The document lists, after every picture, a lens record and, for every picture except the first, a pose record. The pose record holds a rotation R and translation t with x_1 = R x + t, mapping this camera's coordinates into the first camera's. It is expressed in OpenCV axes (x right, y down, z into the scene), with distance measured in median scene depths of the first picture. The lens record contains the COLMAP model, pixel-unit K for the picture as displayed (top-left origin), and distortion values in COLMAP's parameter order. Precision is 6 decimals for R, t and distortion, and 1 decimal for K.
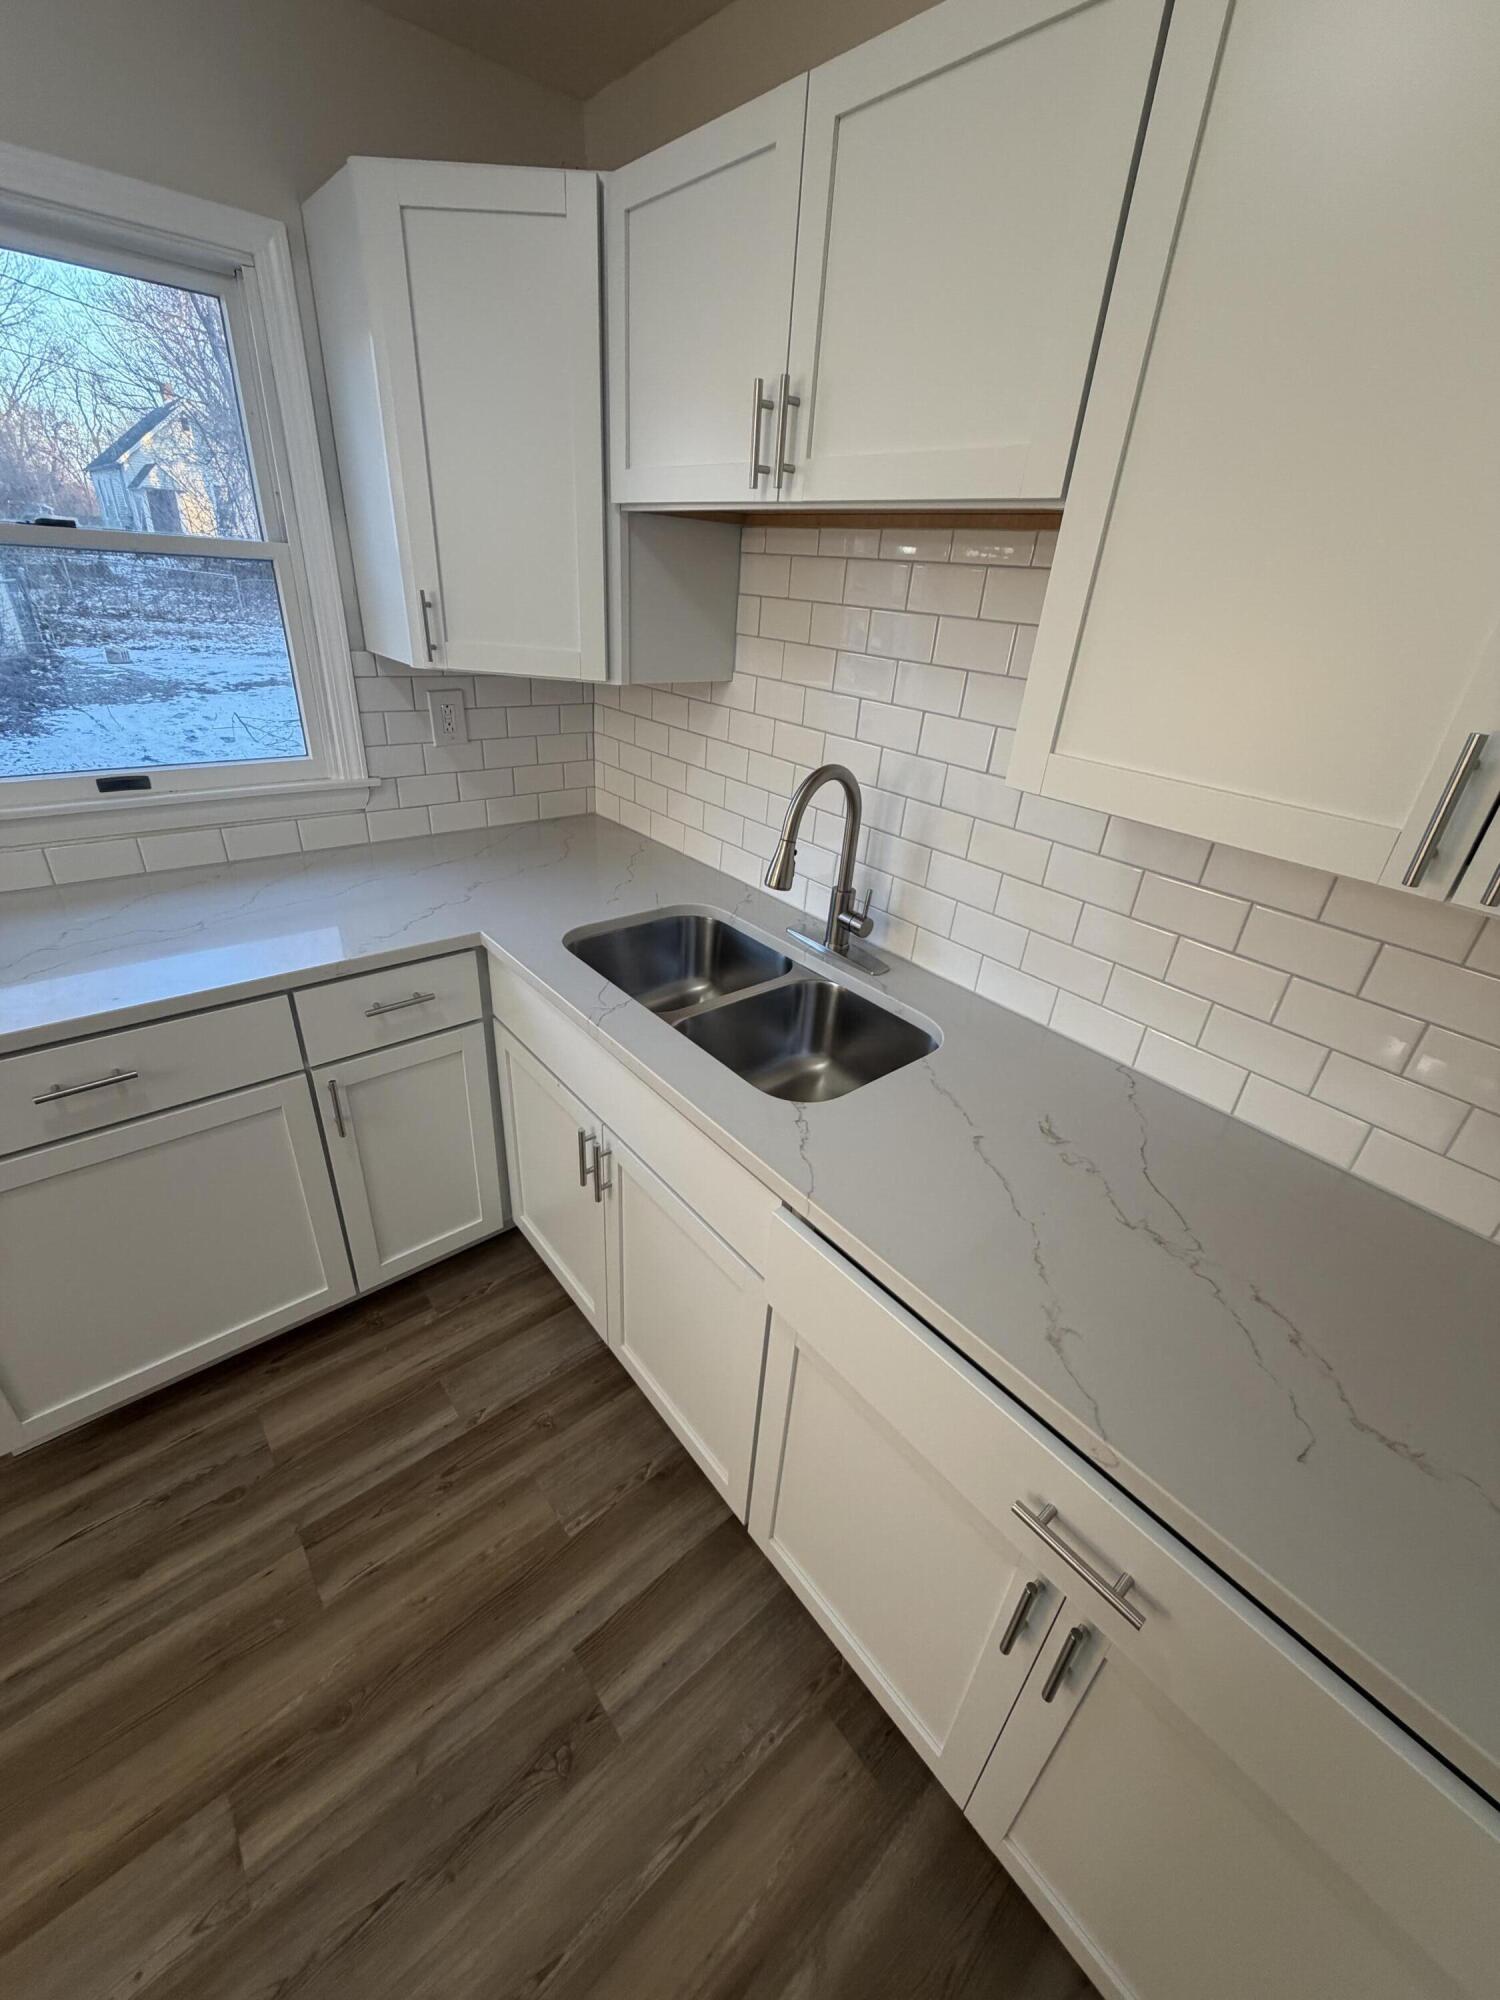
lens RADIAL K [[801.8, 0, 756.9], [0, 801.8, 995.0], [0, 0, 1]] dist [-0.000528, 0.000478]
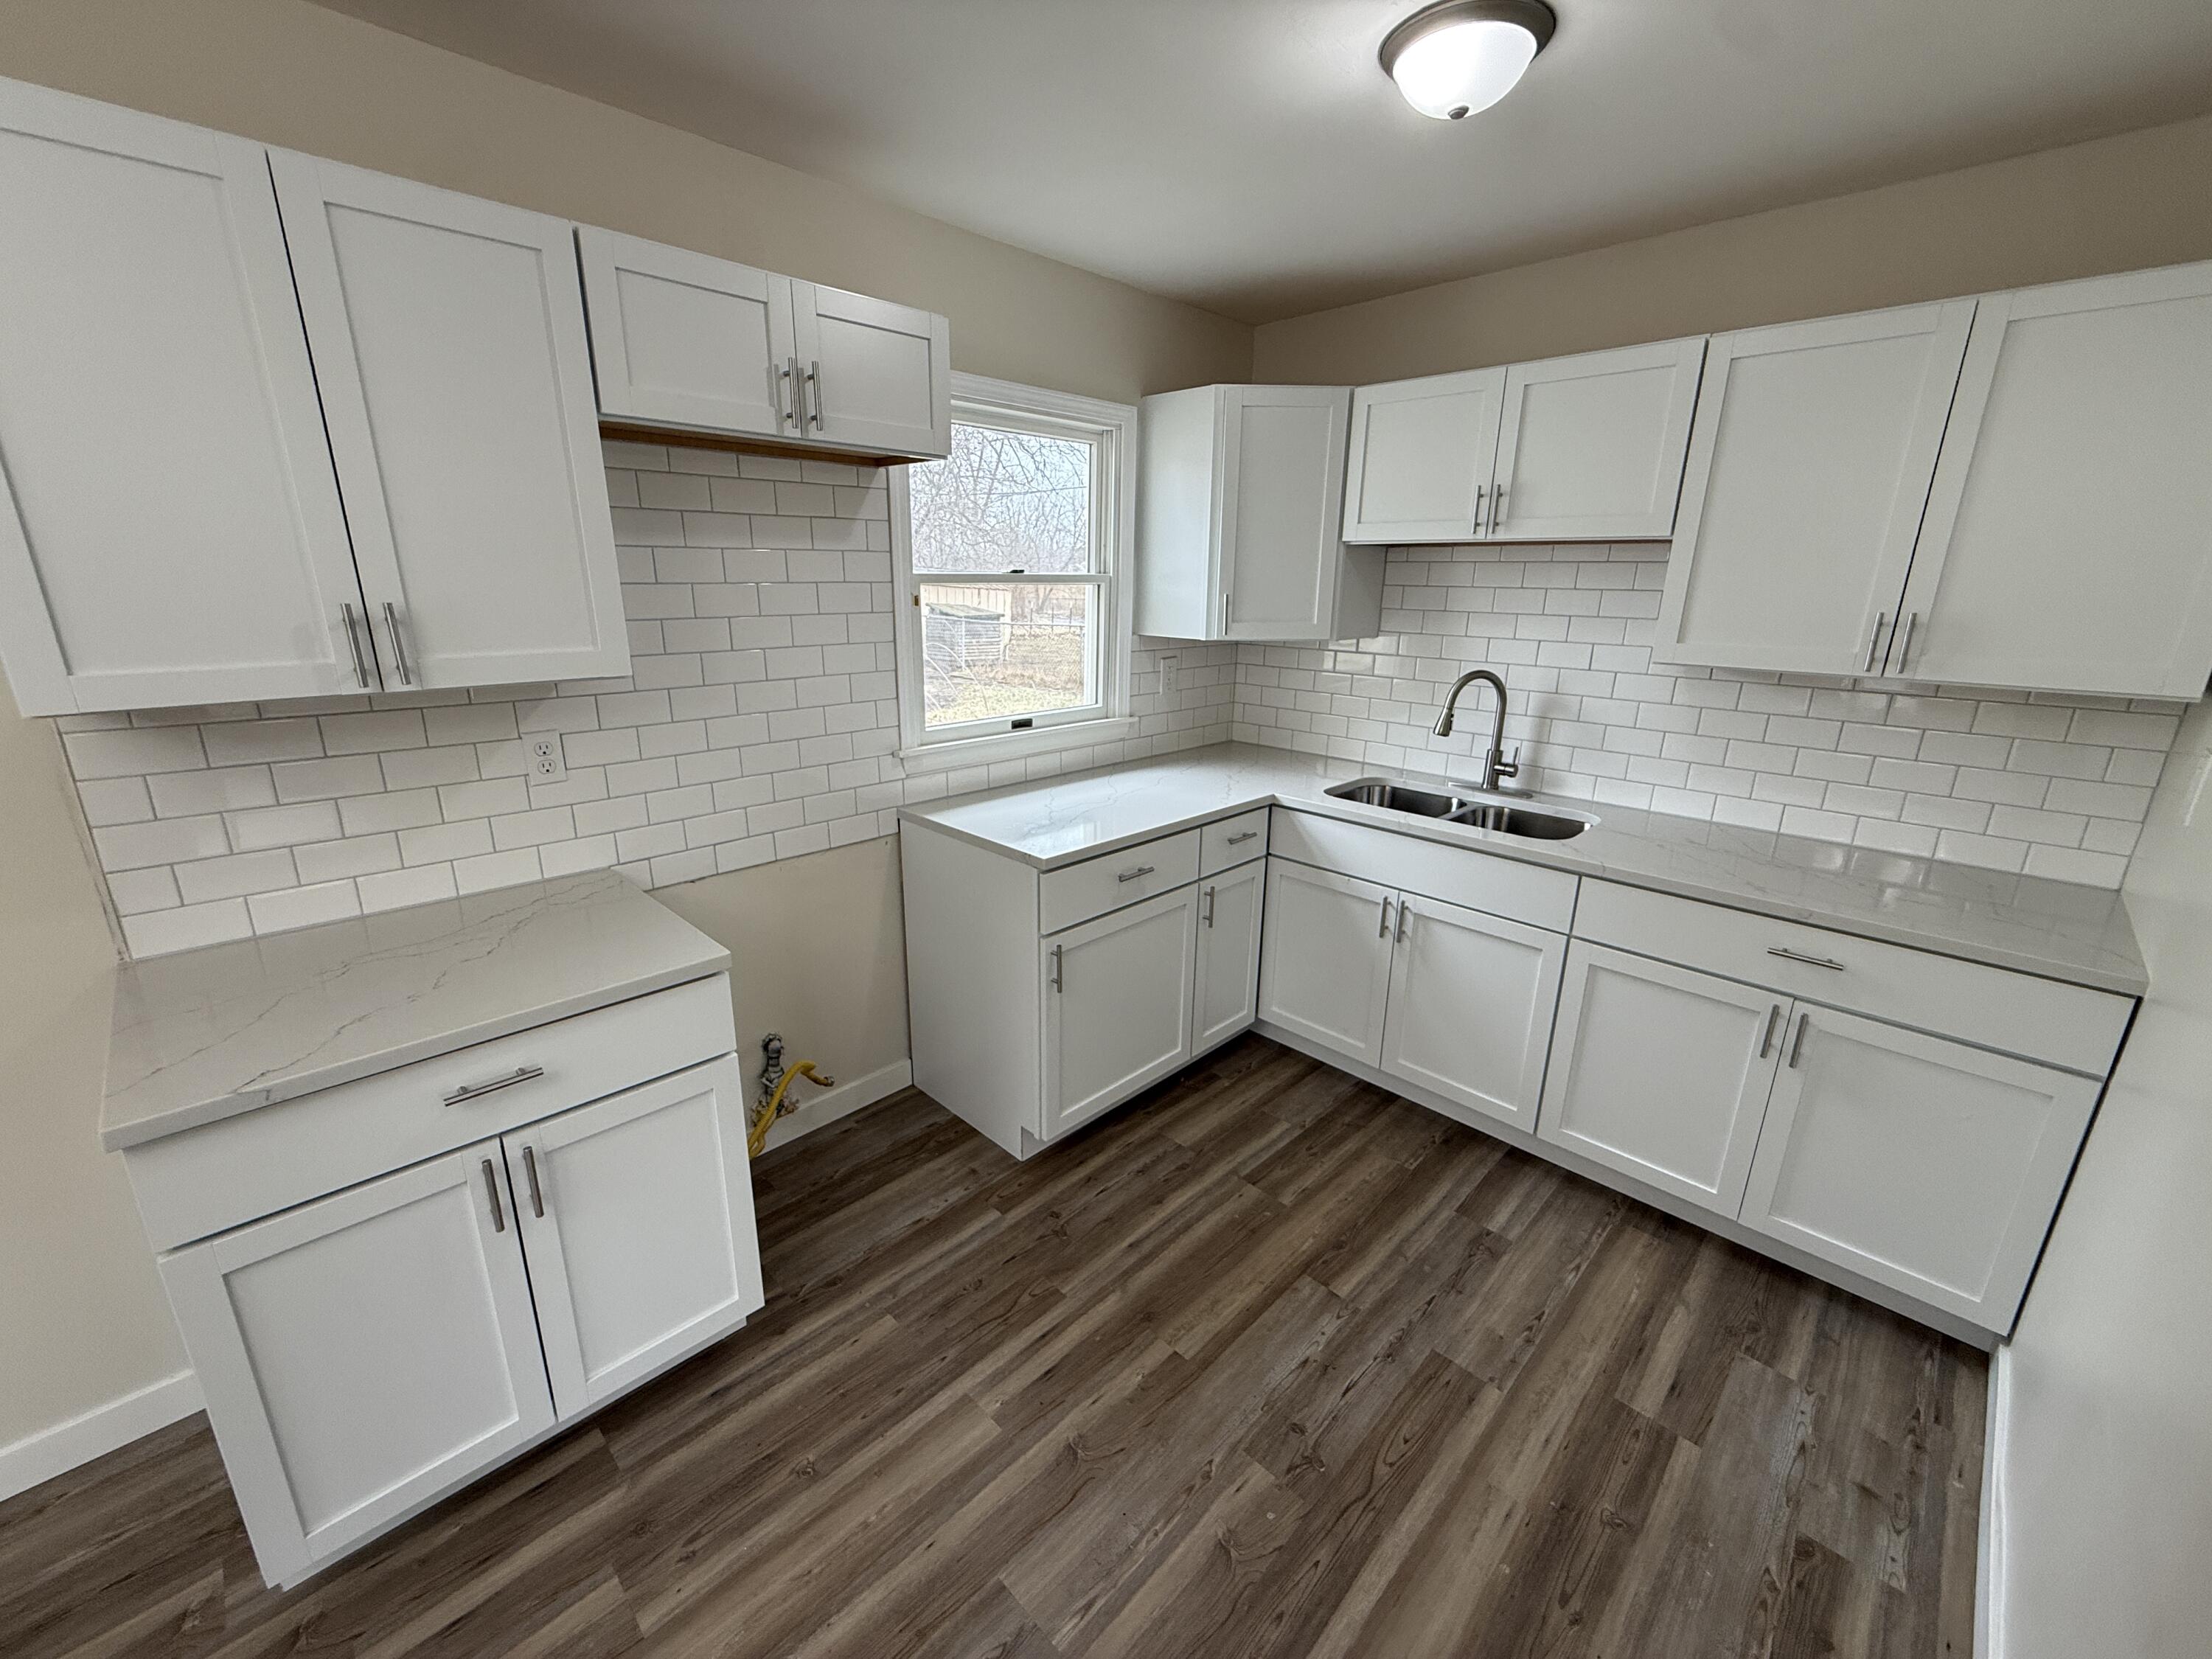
lens RADIAL K [[887.7, 0, 1113.0], [0, 887.7, 828.2], [0, 0, 1]] dist [0.006547, -0.000668]
pose [[0.994568, -0.081525, 0.064709, -0.789872], [0.092546, 0.977152, -0.191333, 0.295068], [-0.047632, 0.196282, 0.979390, -0.688050]]
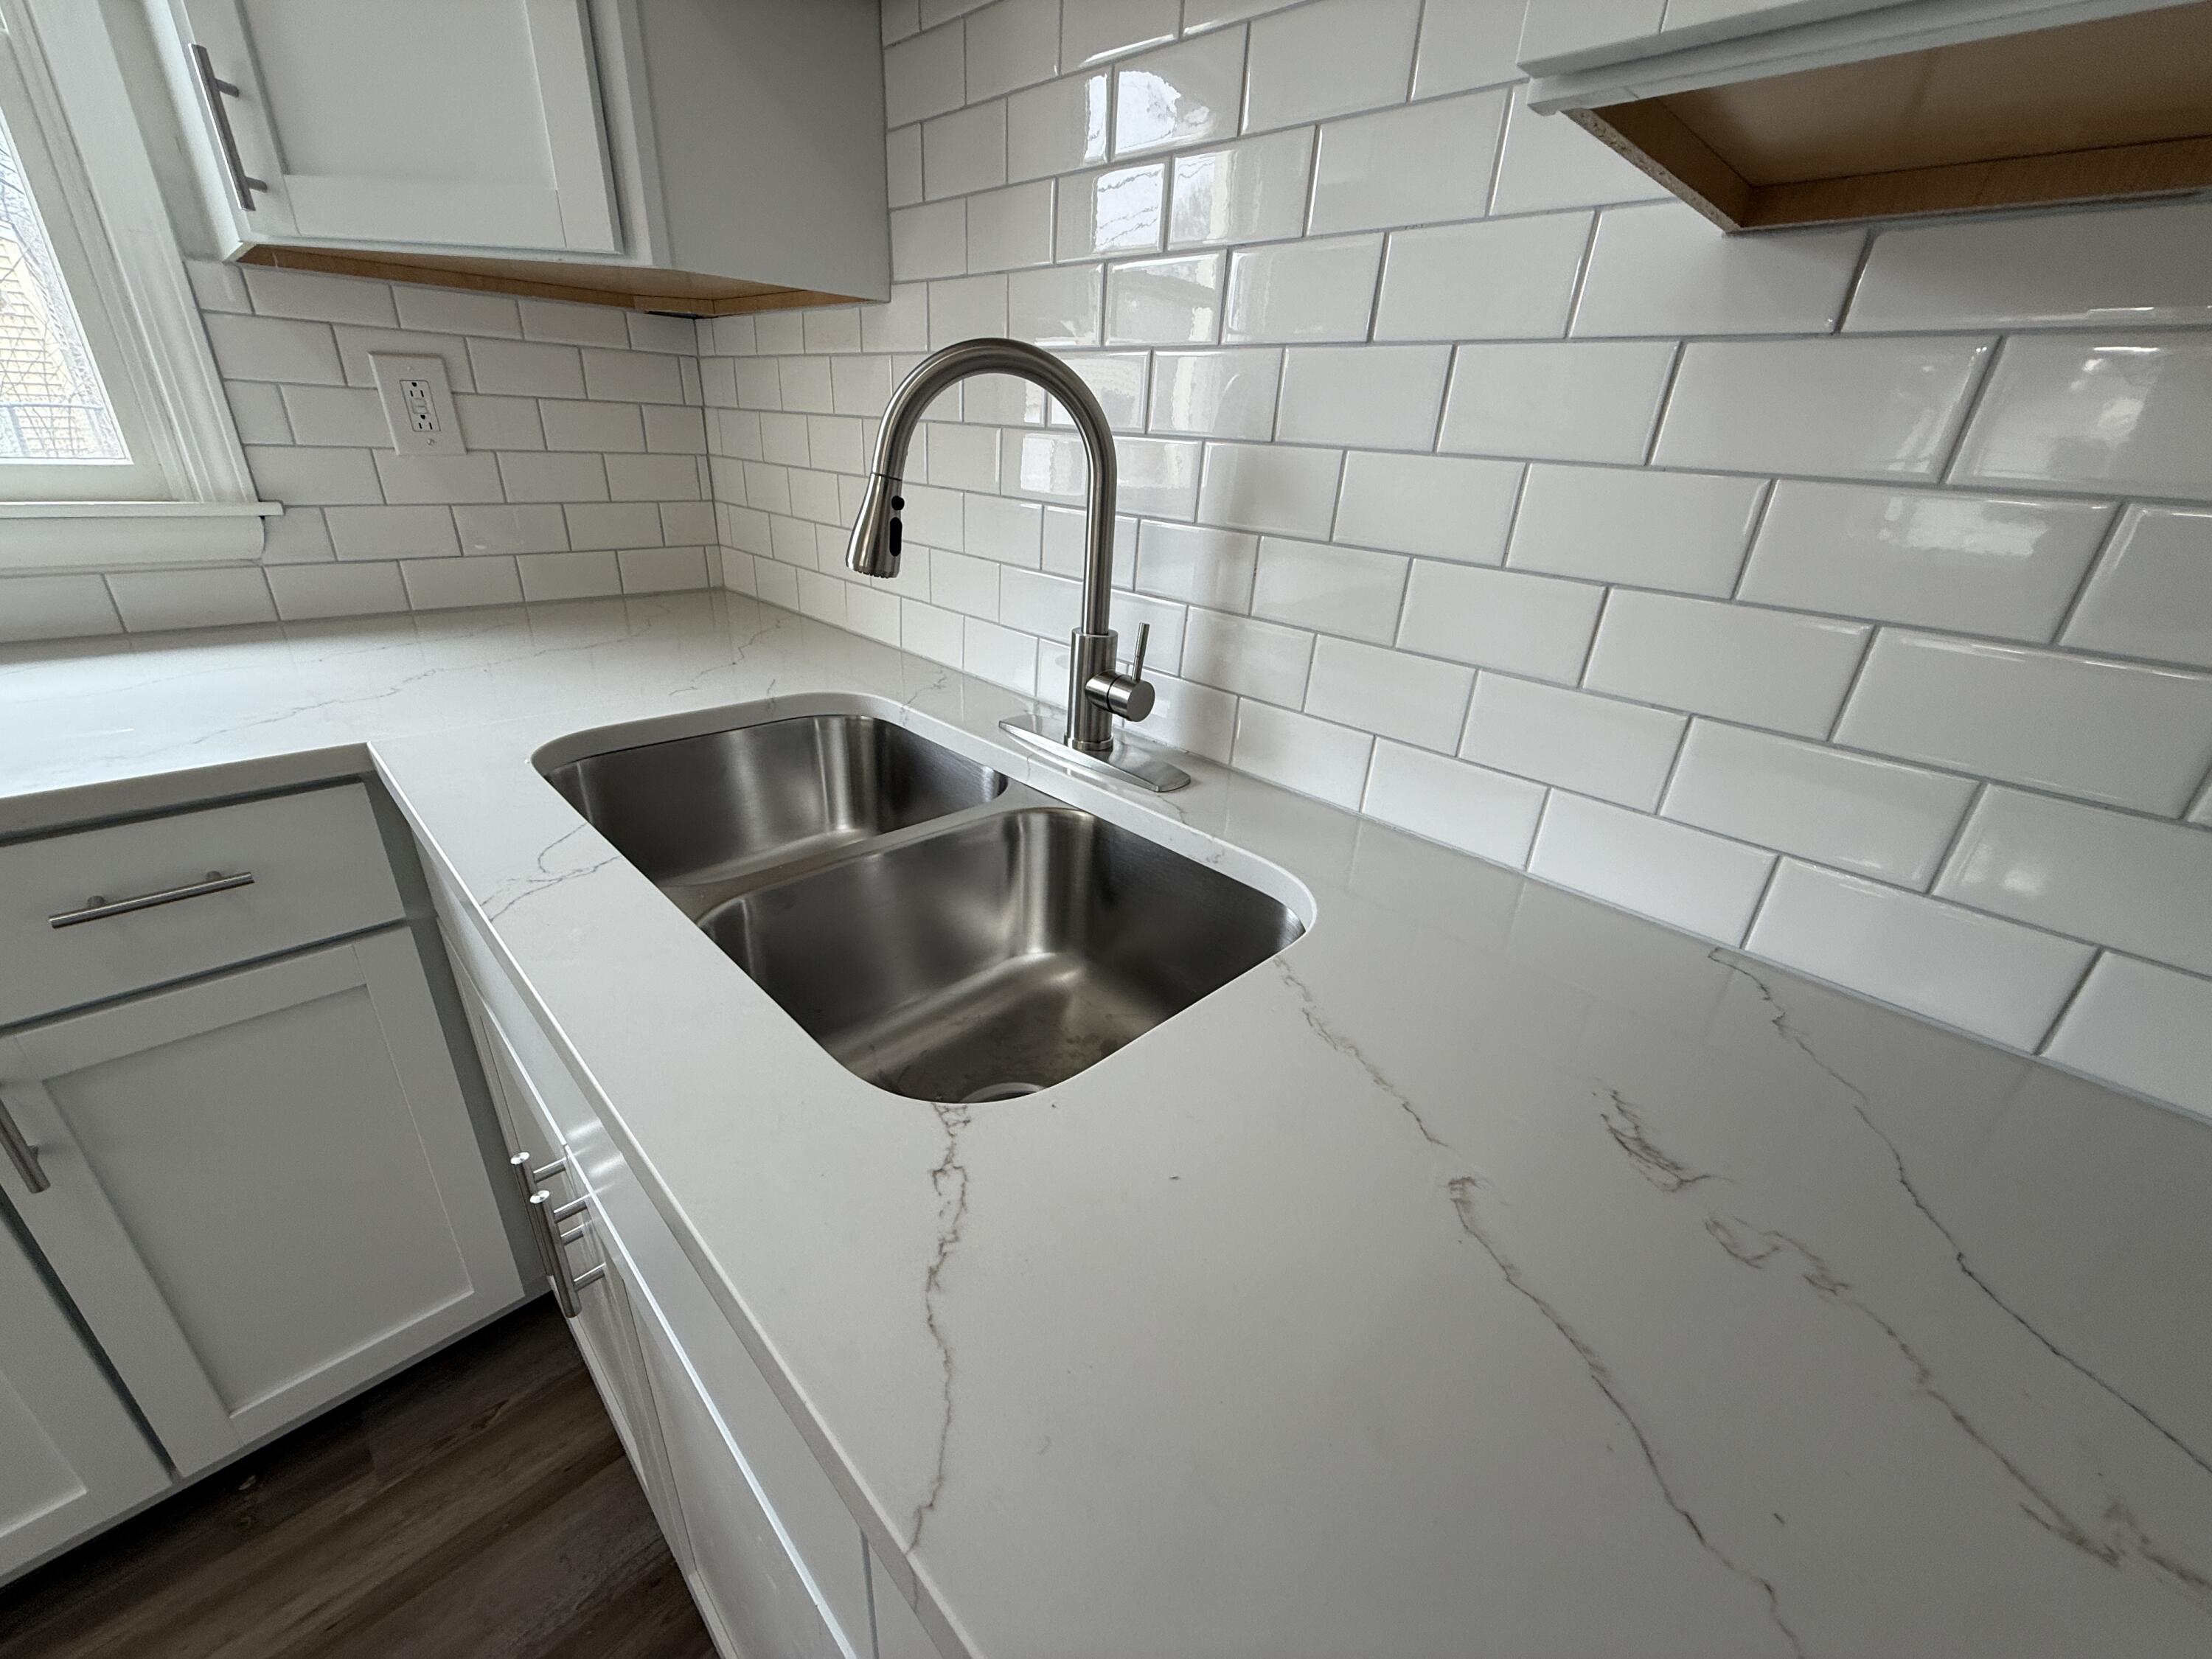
lens RADIAL K [[887.7, 0, 1103.7], [0, 887.7, 830.5], [0, 0, 1]] dist [0.006547, -0.000668]
pose [[0.997171, -0.047896, 0.057936, 0.075386], [0.050716, 0.997548, -0.048233, 0.025226], [-0.055484, 0.051035, 0.997154, 0.436679]]
